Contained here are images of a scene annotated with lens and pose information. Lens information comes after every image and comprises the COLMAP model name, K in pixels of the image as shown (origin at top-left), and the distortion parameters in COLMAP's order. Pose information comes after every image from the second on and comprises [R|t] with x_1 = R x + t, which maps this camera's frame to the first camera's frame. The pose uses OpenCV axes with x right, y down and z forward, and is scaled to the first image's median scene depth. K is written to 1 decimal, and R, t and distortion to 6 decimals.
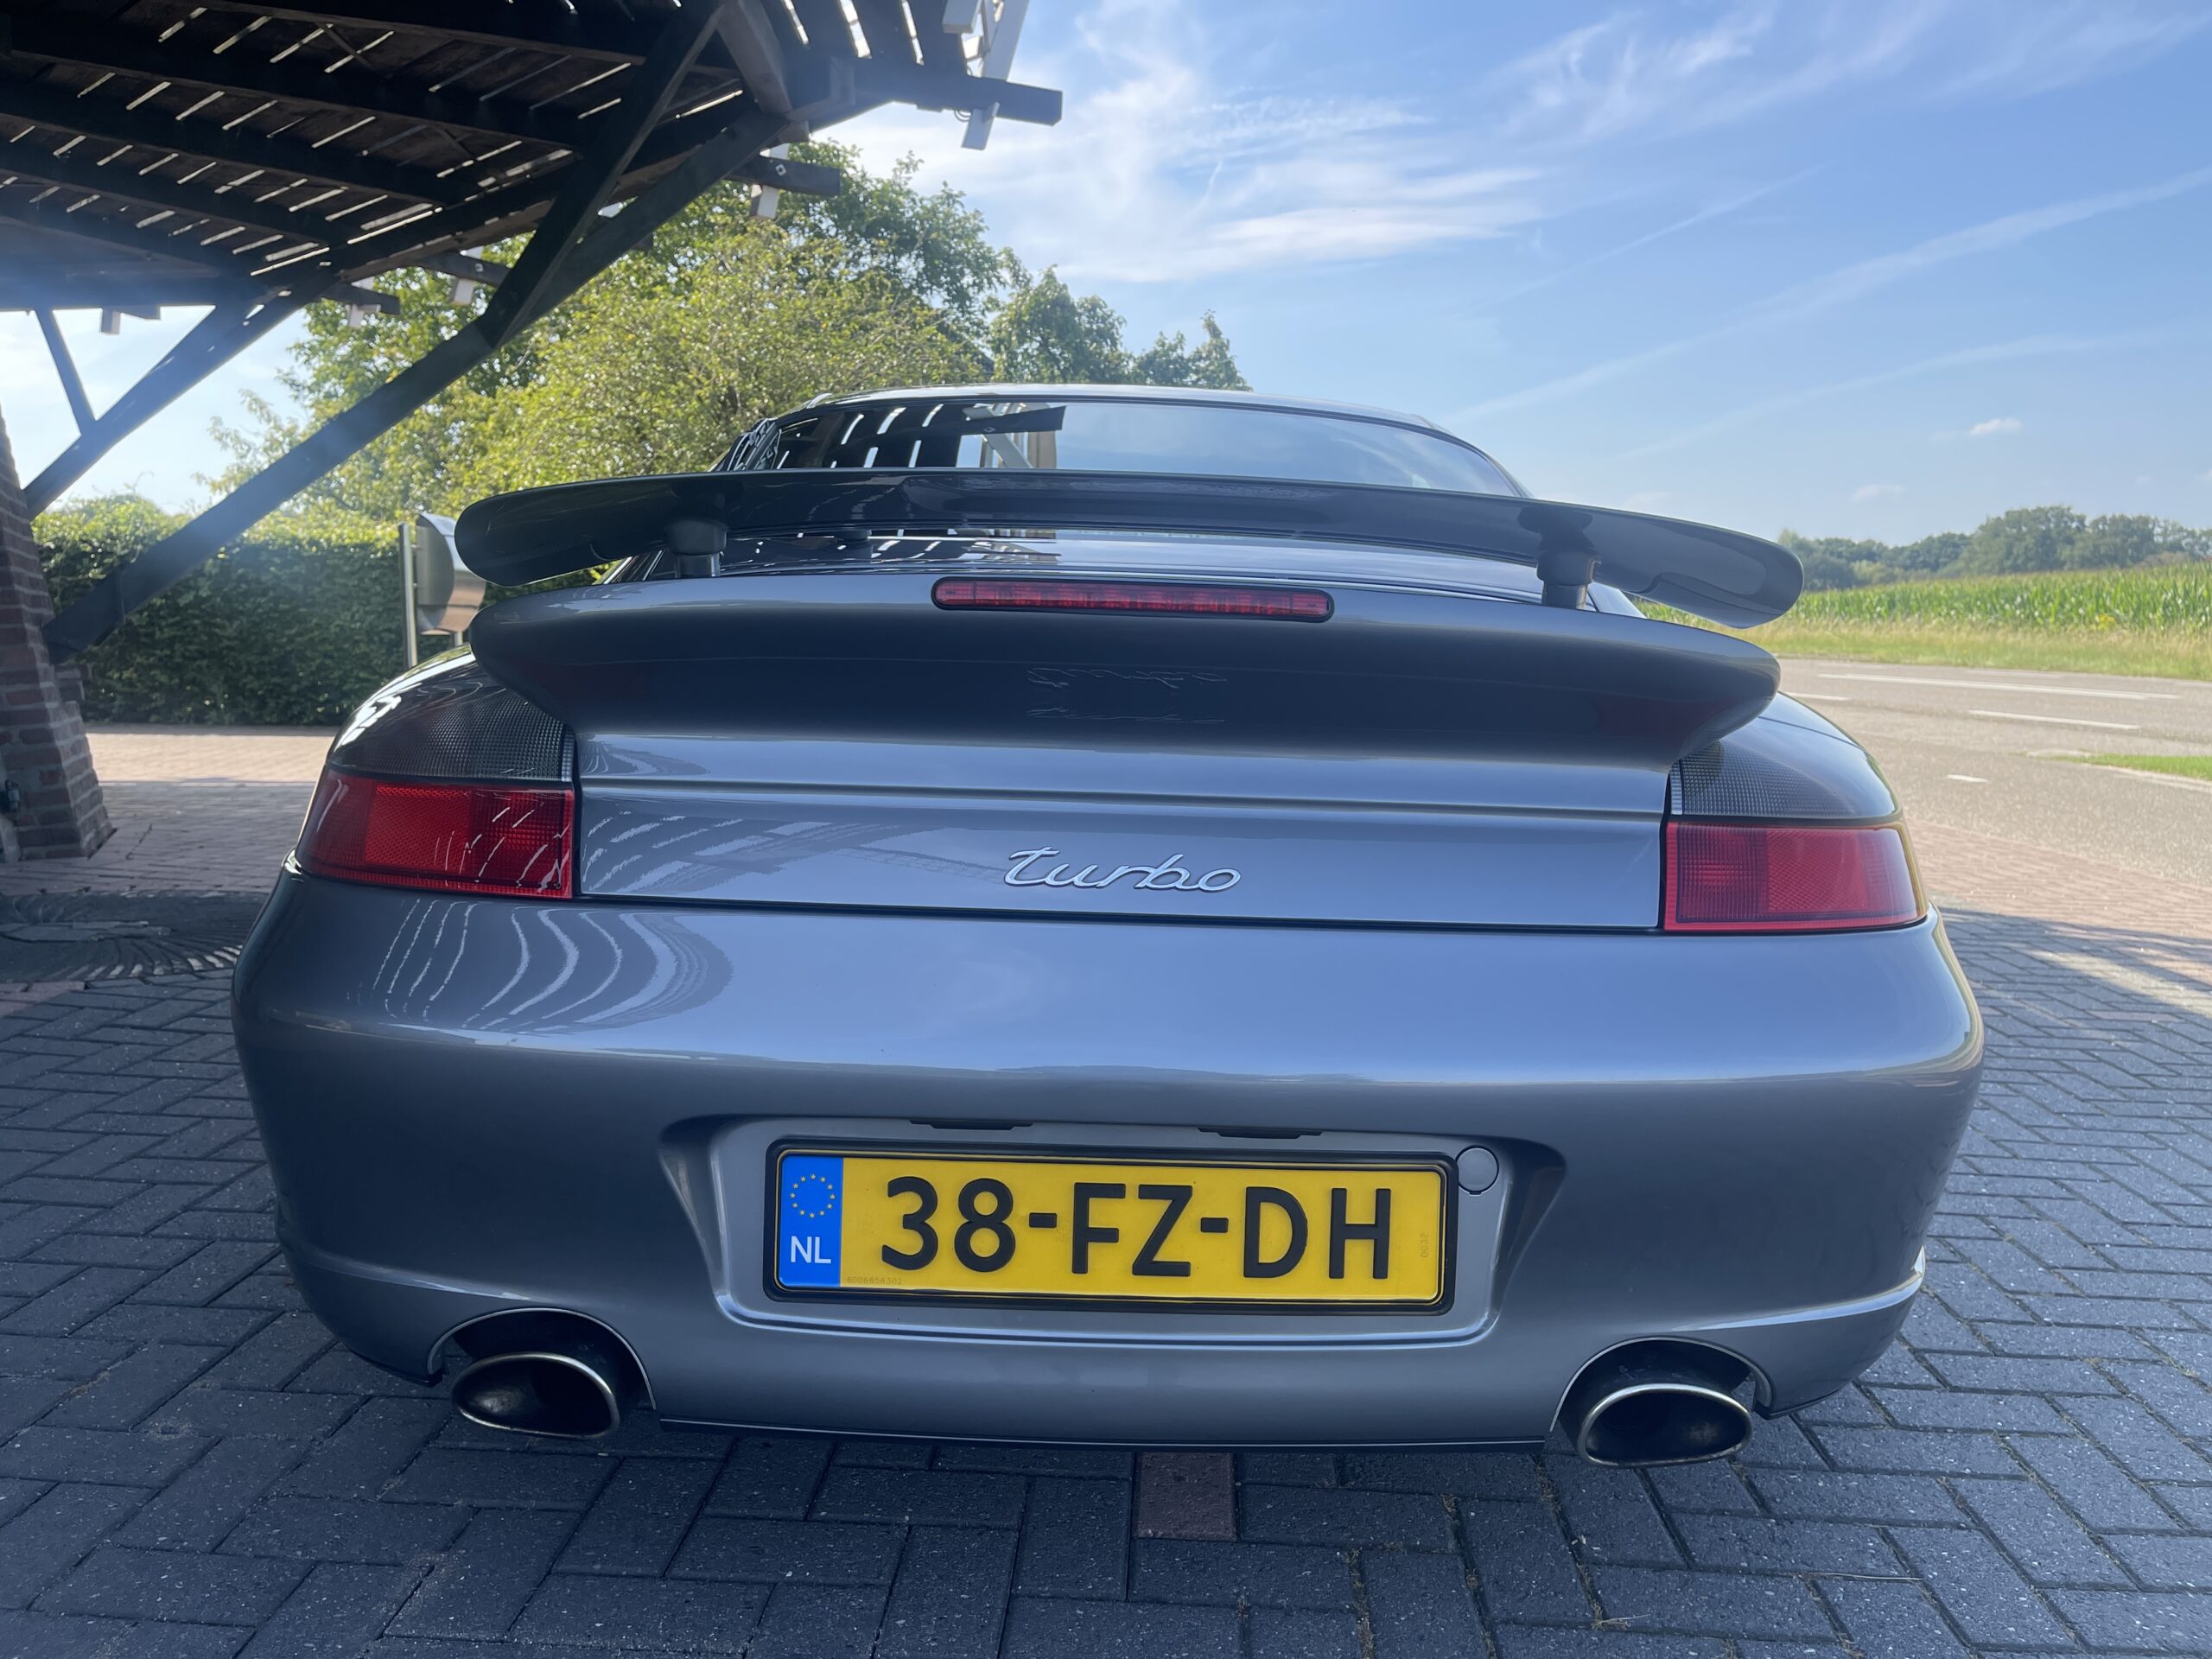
lens RADIAL K [[1678.5, 0, 1124.6], [0, 1678.5, 844.8], [0, 0, 1]] dist [0.071730, -0.097821]
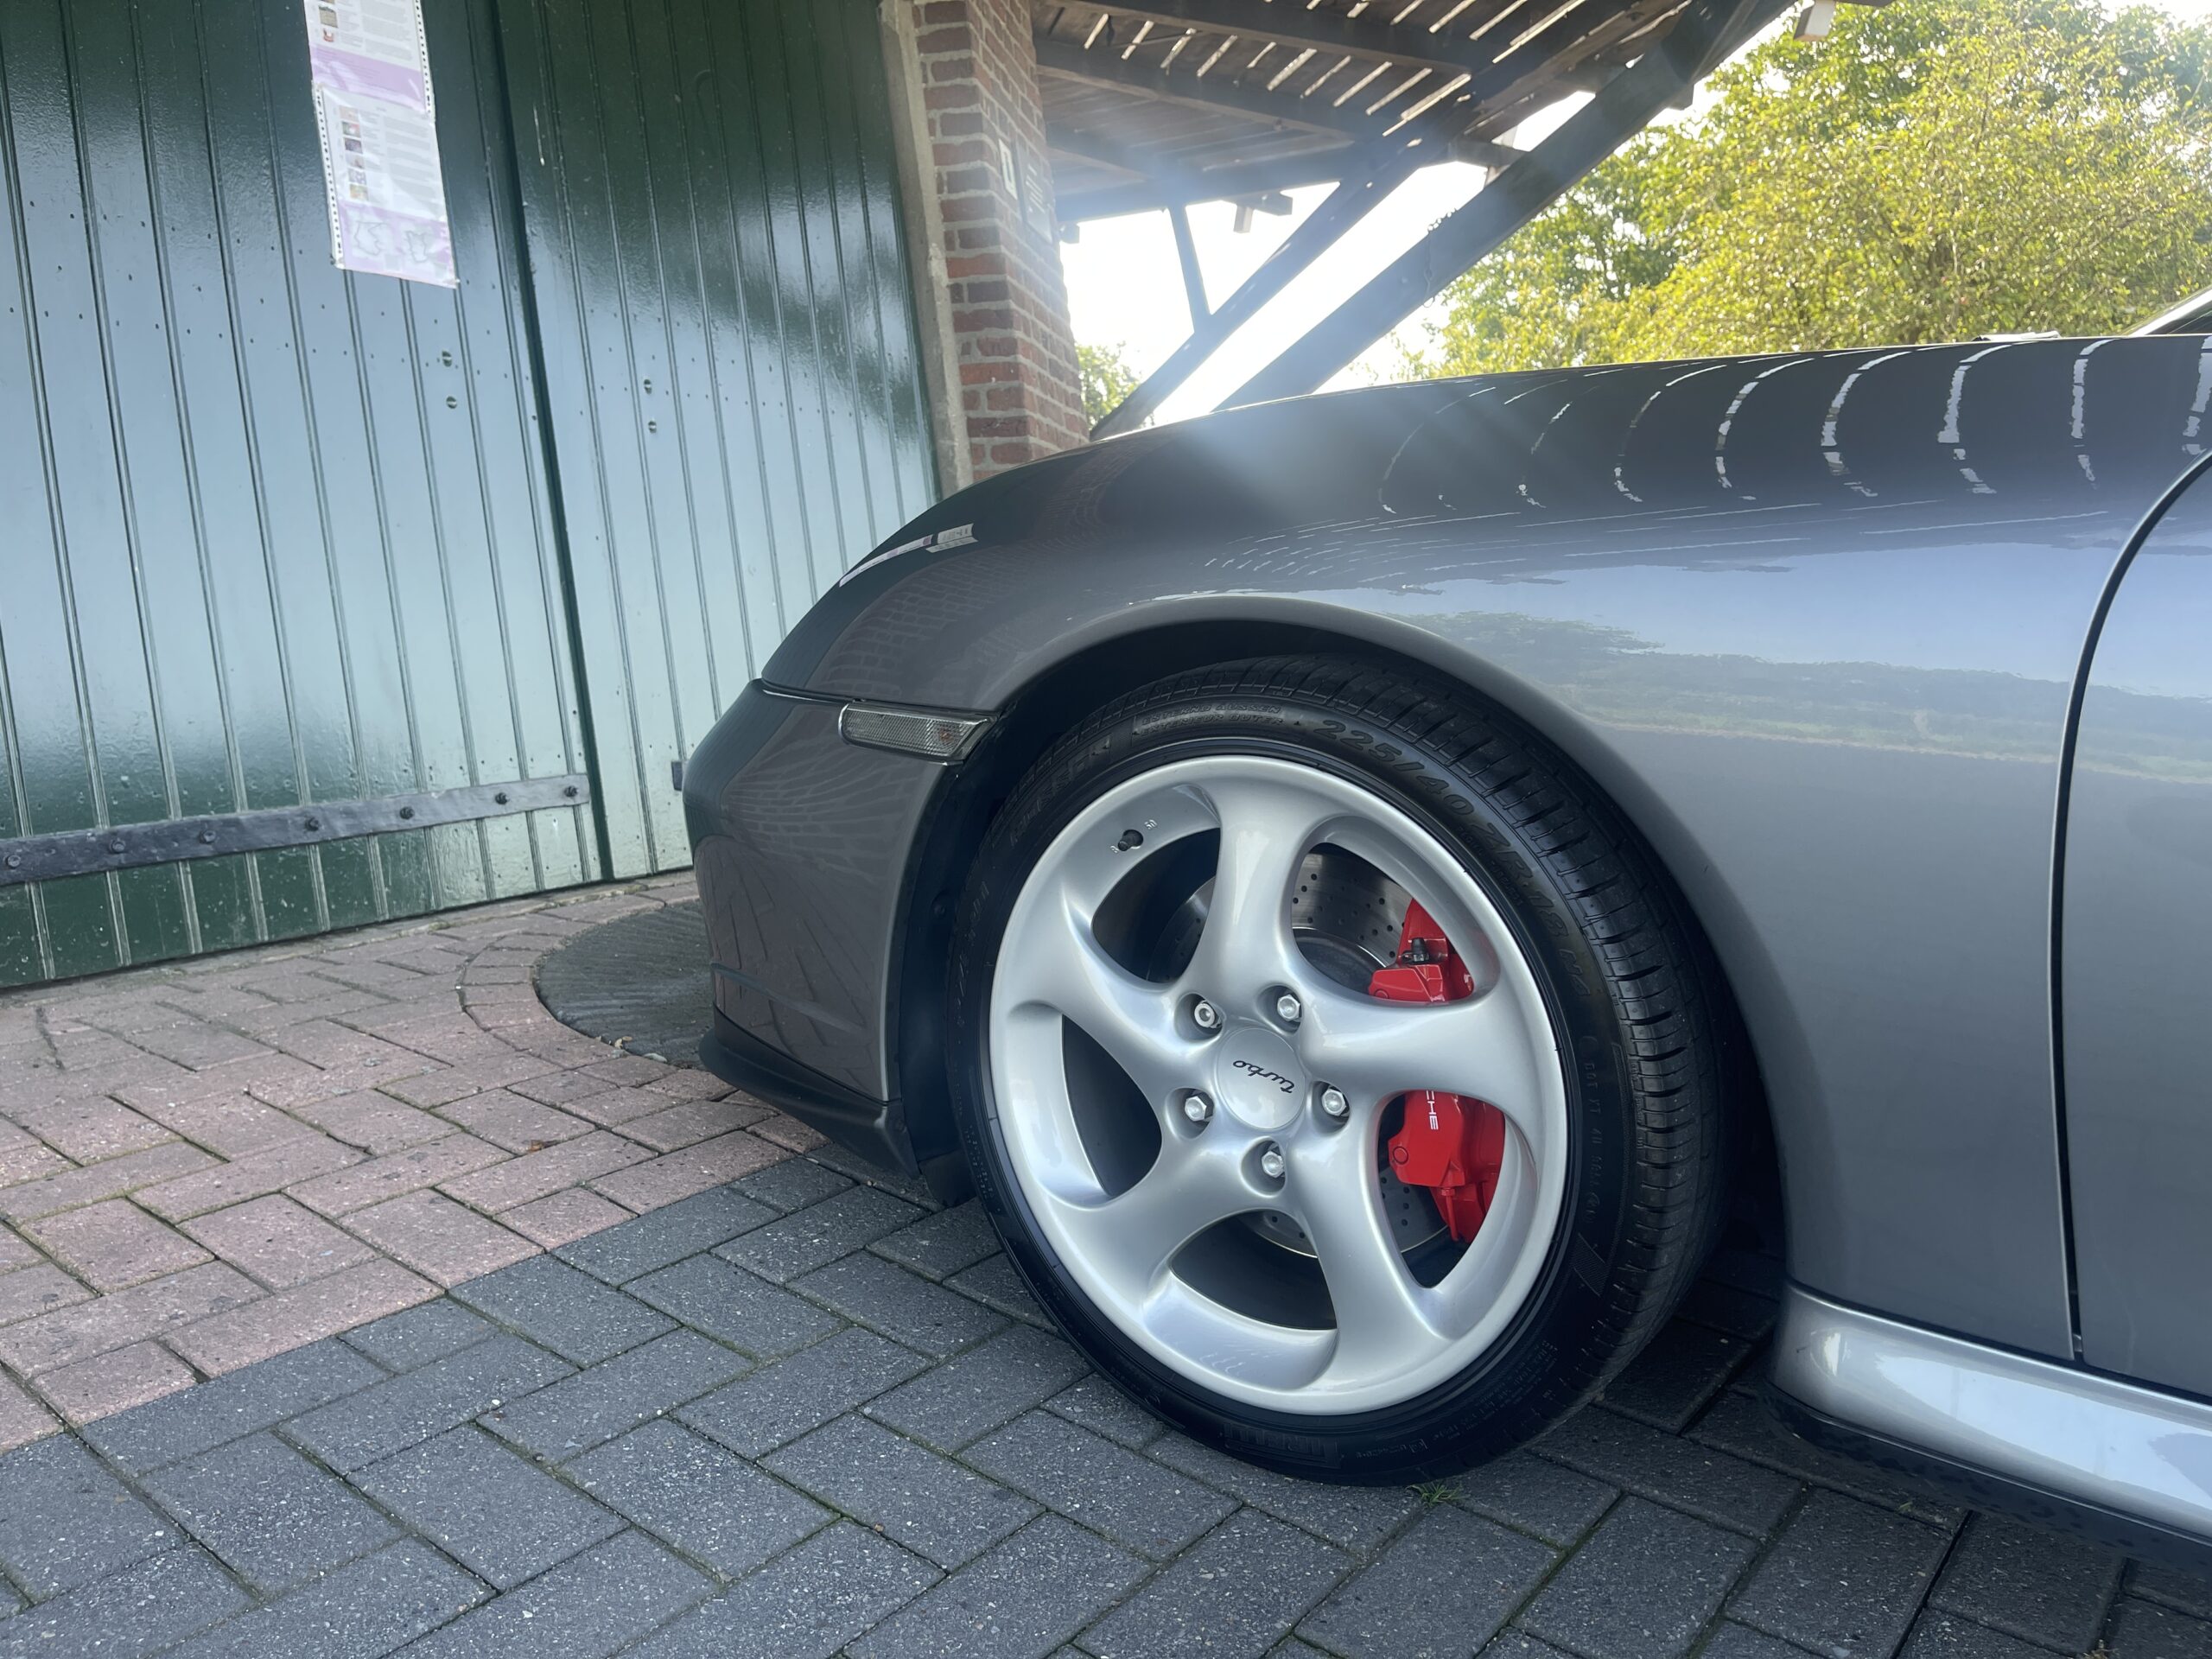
lens RADIAL K [[1678.5, 0, 1102.6], [0, 1678.5, 841.1], [0, 0, 1]] dist [0.071730, -0.097821]
pose [[0.807440, 0.101840, -0.581094, -0.119527], [-0.084215, 0.994797, 0.057325, -0.020188], [0.583908, 0.002651, 0.811815, 0.284759]]
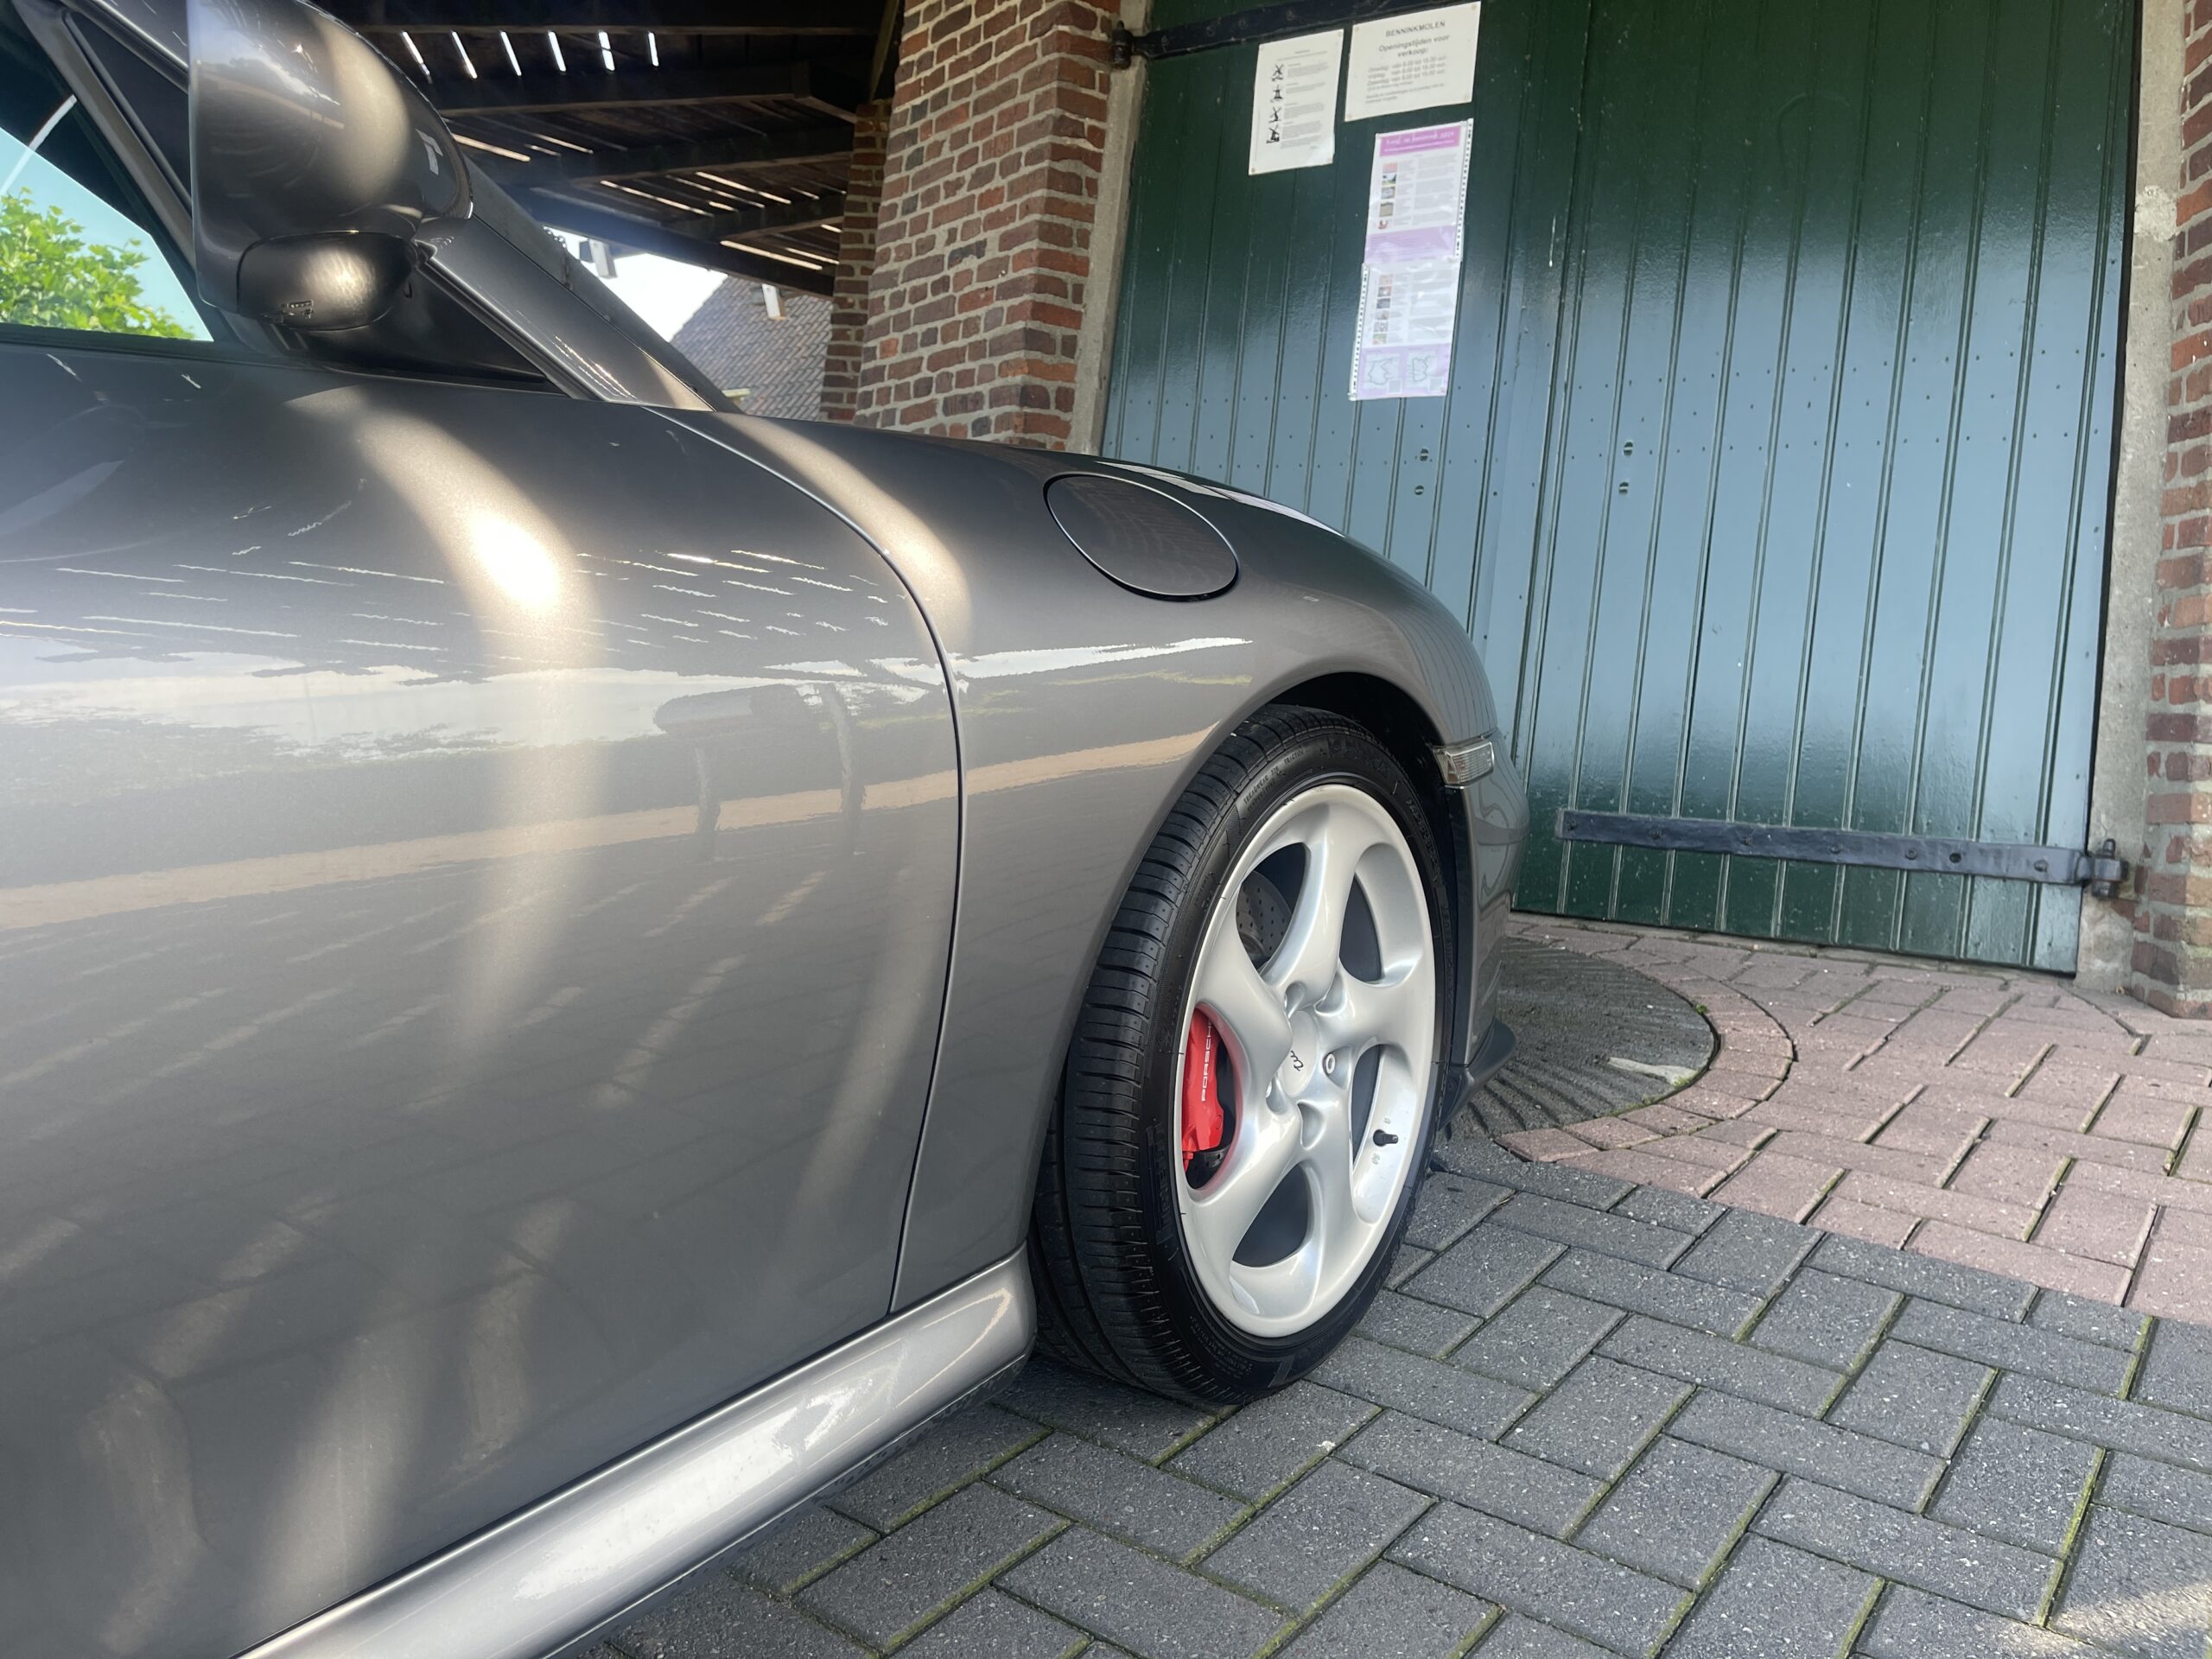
lens RADIAL K [[1678.5, 0, 1120.6], [0, 1678.5, 824.5], [0, 0, 1]] dist [0.071730, -0.097821]
pose [[-0.572945, 0.098266, -0.813682, -0.027716], [-0.117585, 0.972661, 0.200261, -0.079915], [0.811115, 0.210416, -0.545726, 0.732511]]
